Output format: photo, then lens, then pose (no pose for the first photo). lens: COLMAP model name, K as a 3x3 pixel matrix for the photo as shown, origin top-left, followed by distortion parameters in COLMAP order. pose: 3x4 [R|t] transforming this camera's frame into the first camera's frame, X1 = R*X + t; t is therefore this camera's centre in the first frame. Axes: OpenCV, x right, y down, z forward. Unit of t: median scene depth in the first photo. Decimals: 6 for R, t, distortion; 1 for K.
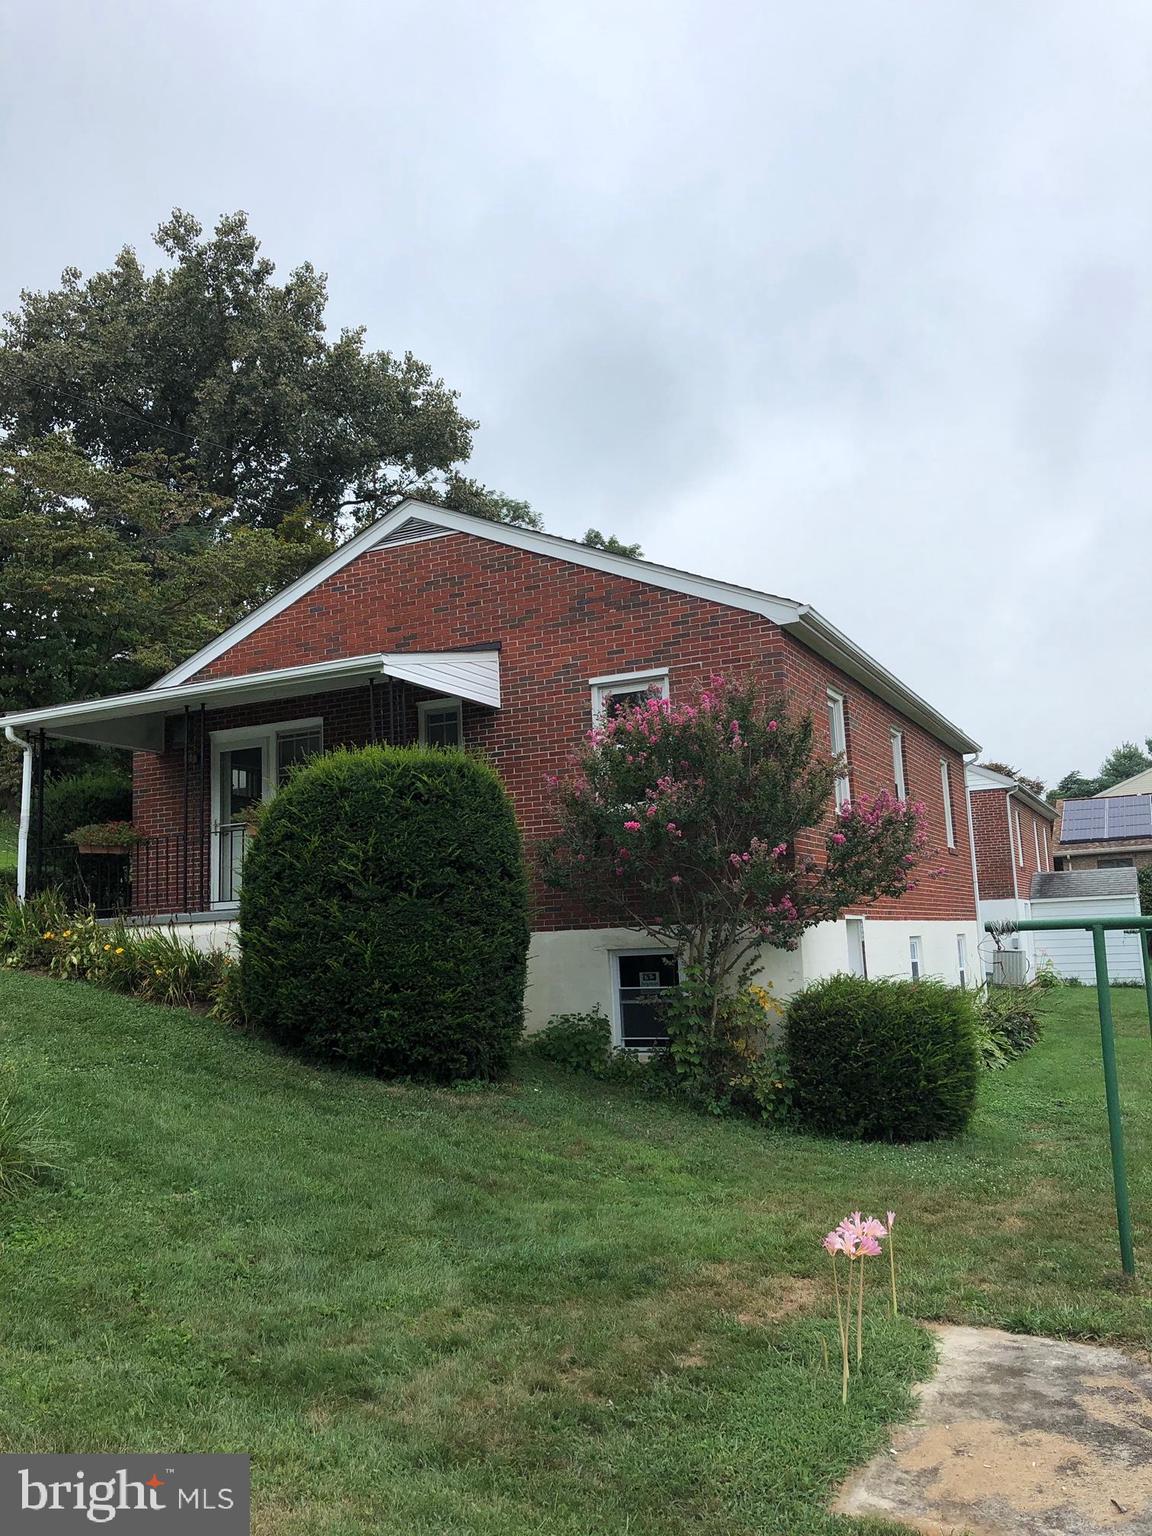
lens RADIAL K [[1265.5, 0, 576.0], [0, 1265.5, 768.0], [0, 0, 1]] dist [-0.007815, -0.005801]
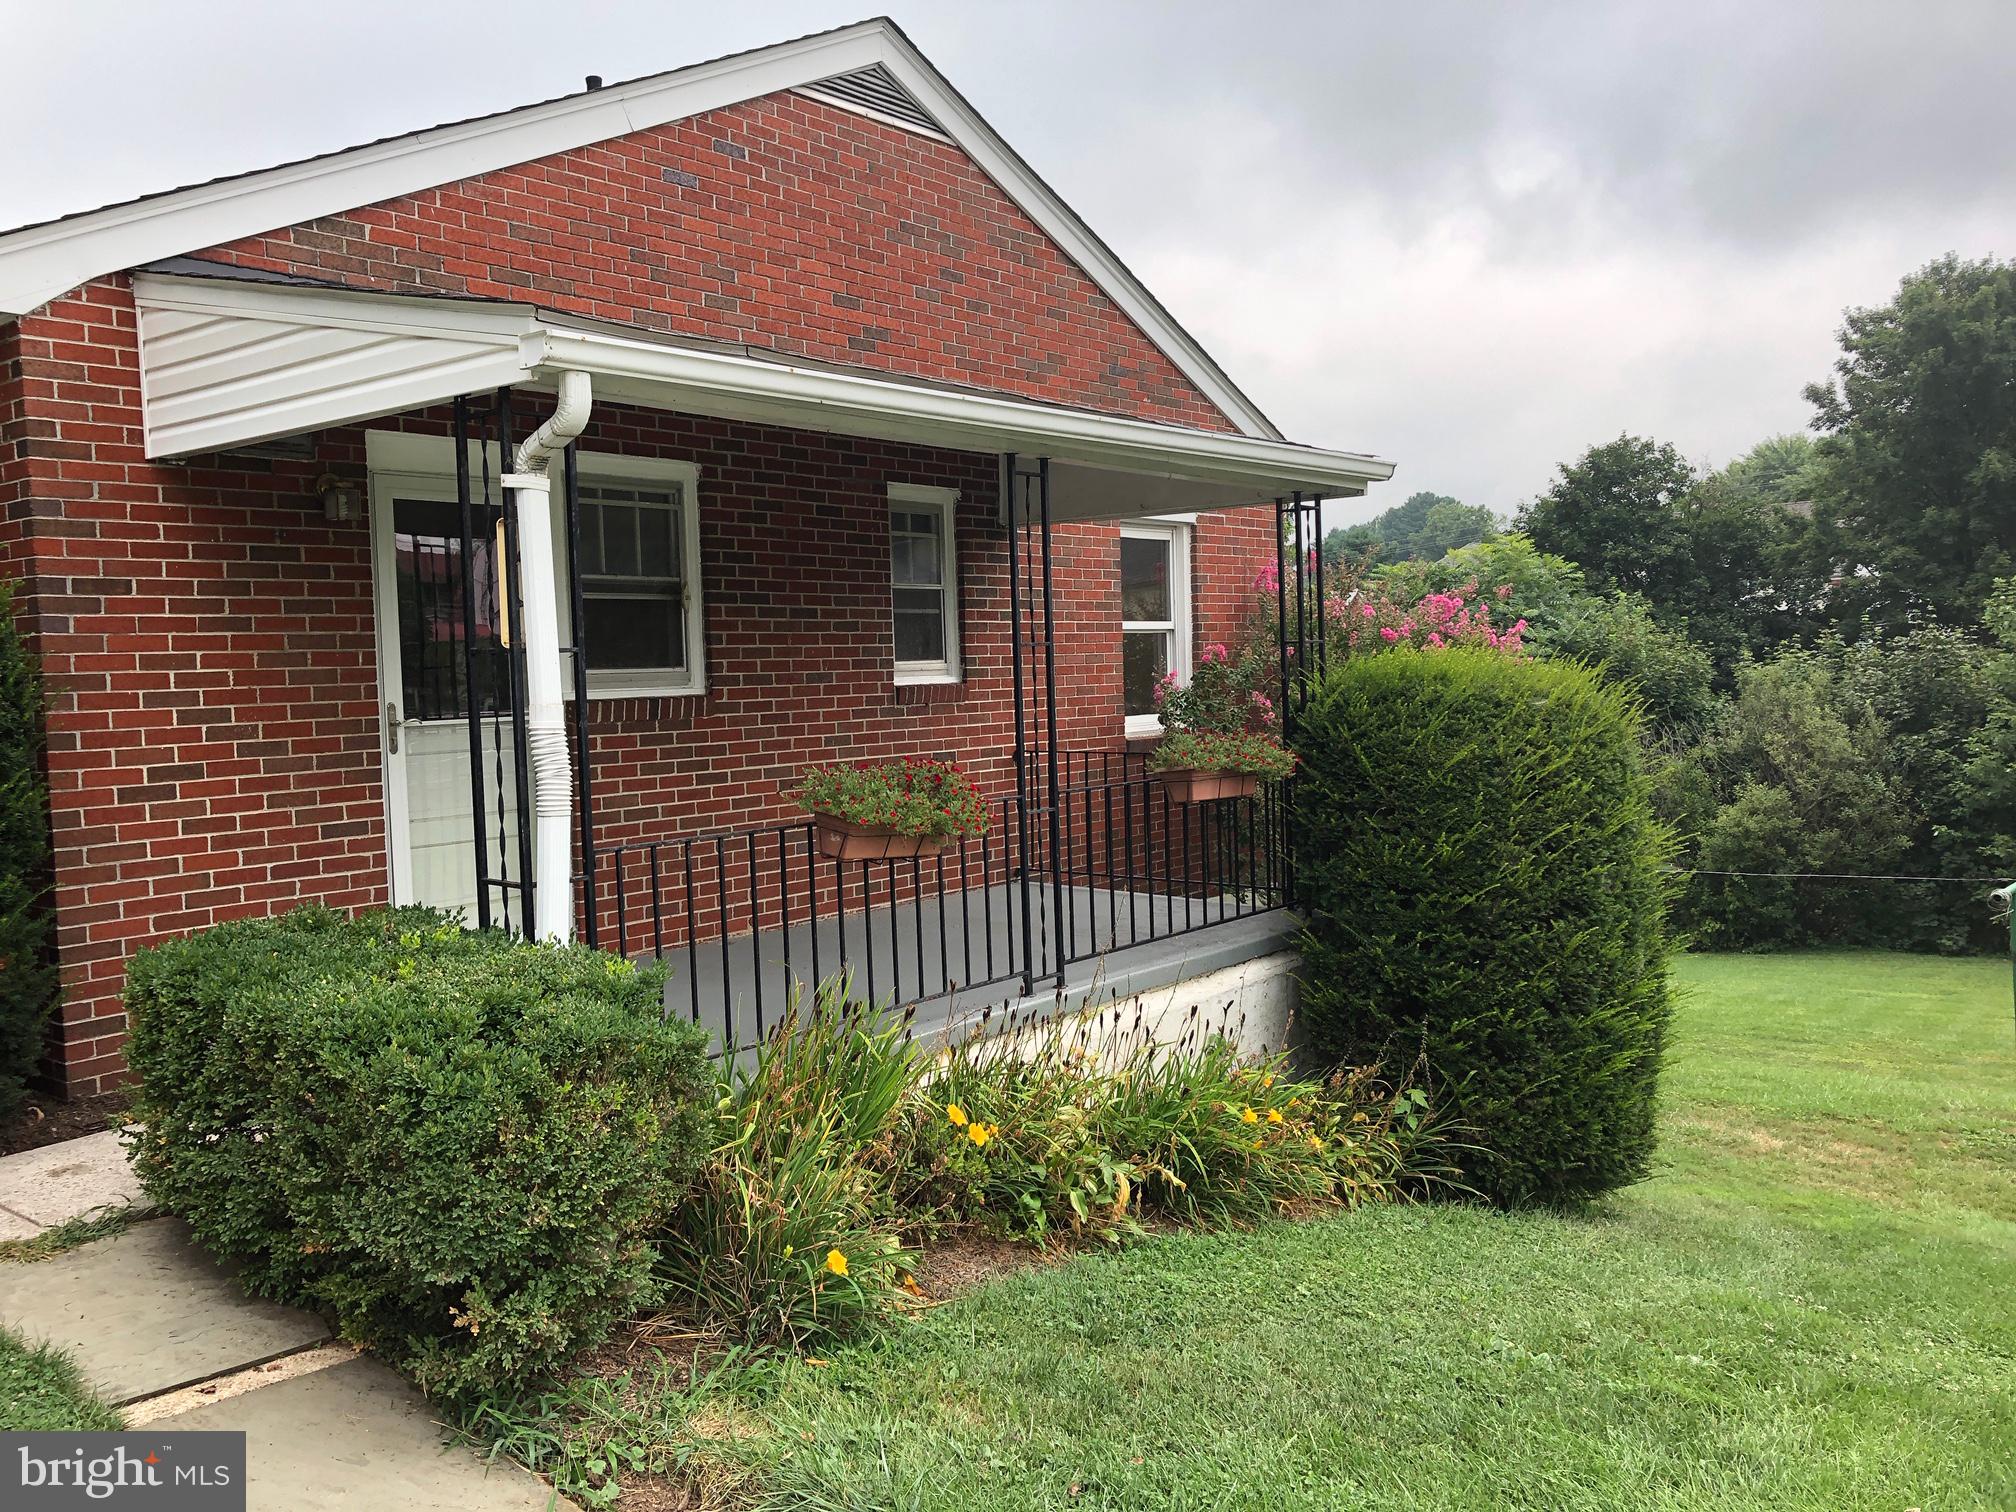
lens RADIAL K [[1680.8, 0, 1008.0], [0, 1680.8, 756.0], [0, 0, 1]] dist [0.009893, 0.022972]
pose [[0.233097, -0.017035, 0.972304, -0.781328], [-0.125499, 0.990959, 0.047449, 0.015340], [-0.964321, -0.133083, 0.228852, 0.858381]]
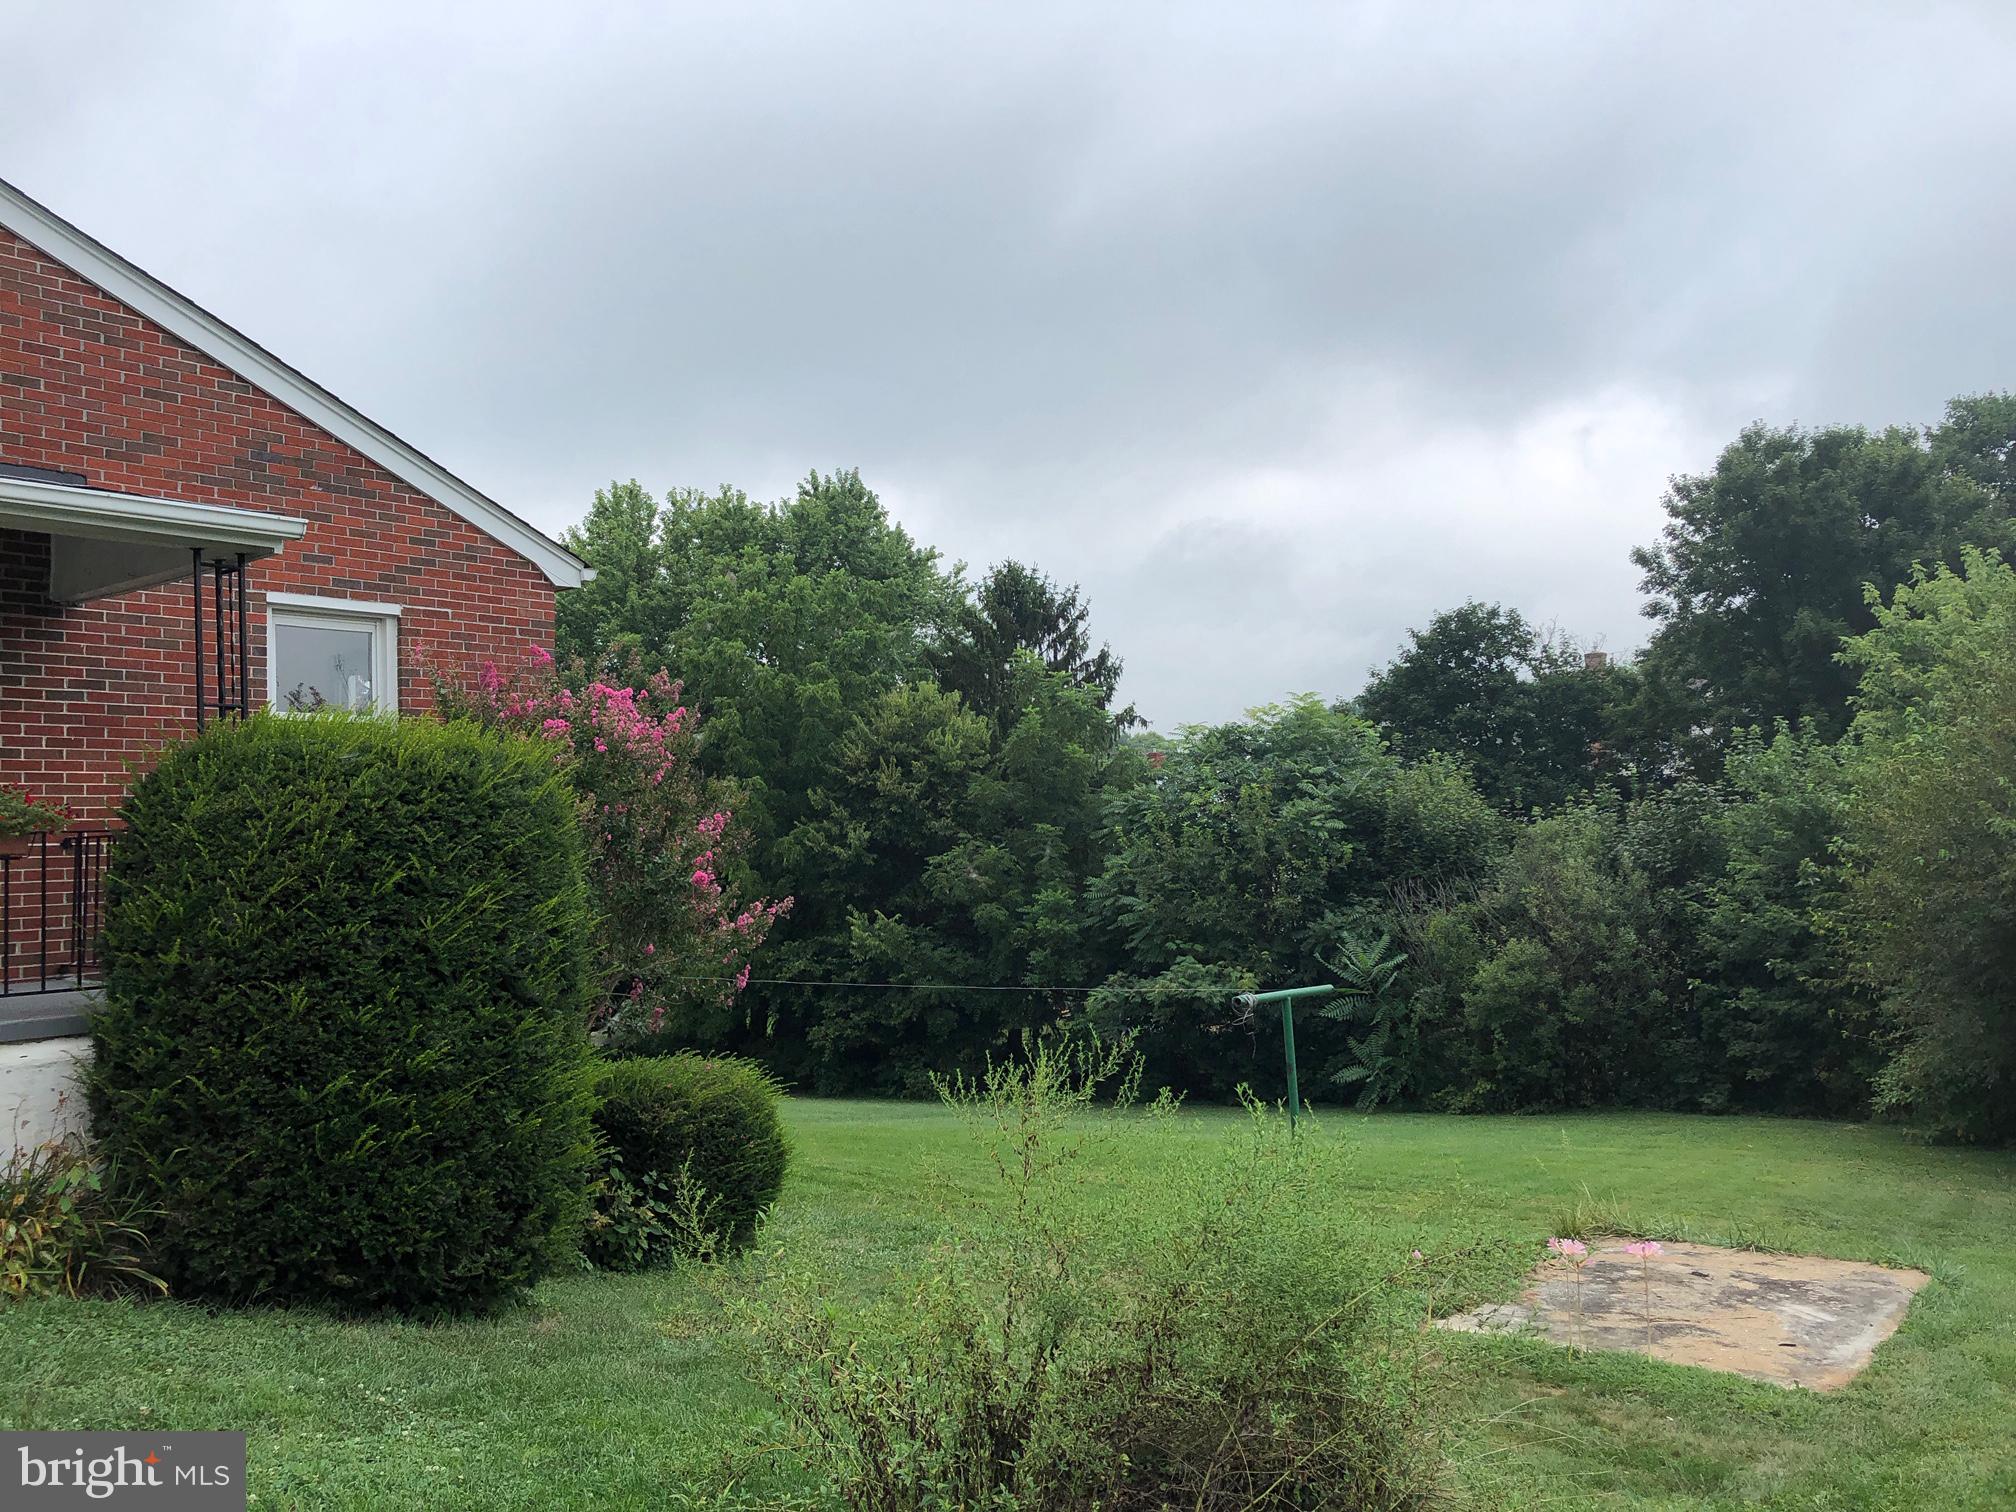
lens RADIAL K [[1661.0, 0, 1008.0], [0, 1661.0, 756.0], [0, 0, 1]] dist [-0.007815, -0.005801]
pose [[0.259981, 0.090541, 0.961360, -0.629427], [-0.120116, 0.990894, -0.060839, 0.009230], [-0.958114, -0.099658, 0.268489, 0.464745]]
